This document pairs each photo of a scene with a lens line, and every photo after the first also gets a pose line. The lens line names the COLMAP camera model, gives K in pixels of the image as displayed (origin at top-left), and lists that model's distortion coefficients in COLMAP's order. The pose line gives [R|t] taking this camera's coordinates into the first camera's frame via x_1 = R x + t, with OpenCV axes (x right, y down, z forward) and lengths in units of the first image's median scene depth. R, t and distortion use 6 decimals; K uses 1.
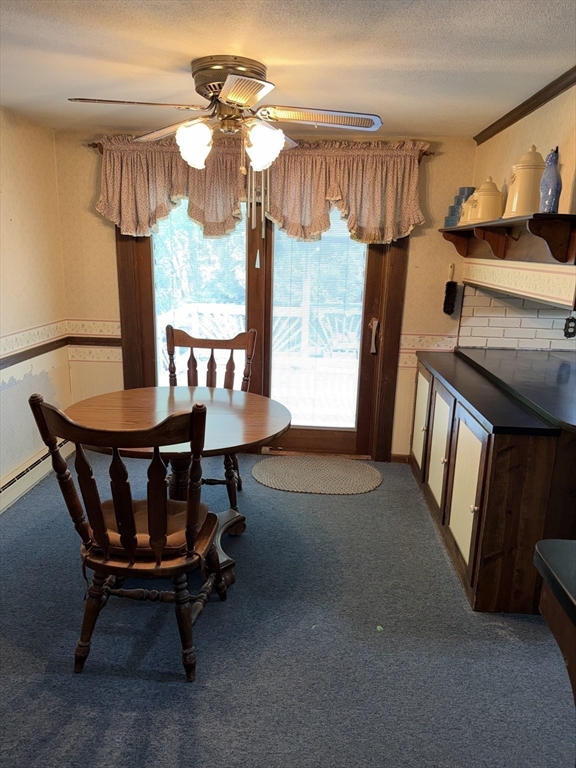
lens RADIAL K [[535.9, 0, 288.0], [0, 535.9, 384.0], [0, 0, 1]] dist [0.063884, -0.104134]
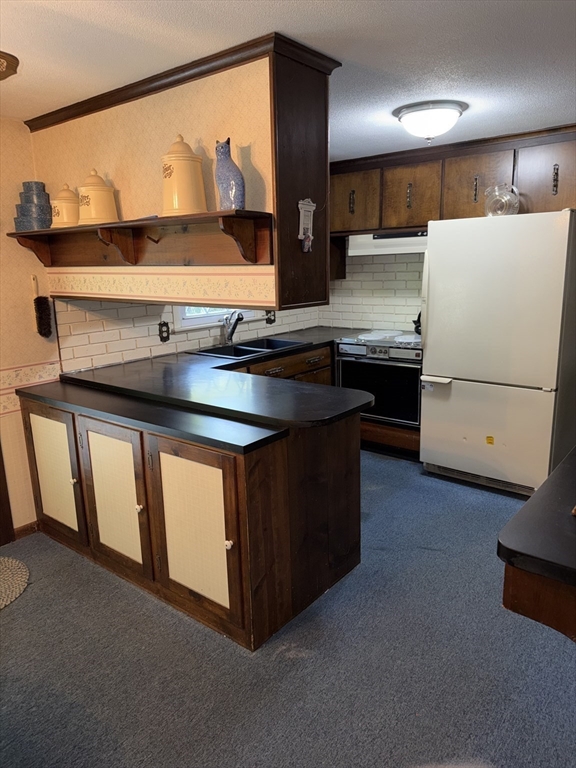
lens RADIAL K [[535.9, 0, 288.0], [0, 535.9, 384.0], [0, 0, 1]] dist [0.063884, -0.104134]
pose [[0.576357, -0.219664, 0.787121, -0.157279], [0.236288, 0.966849, 0.096804, -0.055946], [-0.782292, 0.130193, 0.609154, 0.238137]]
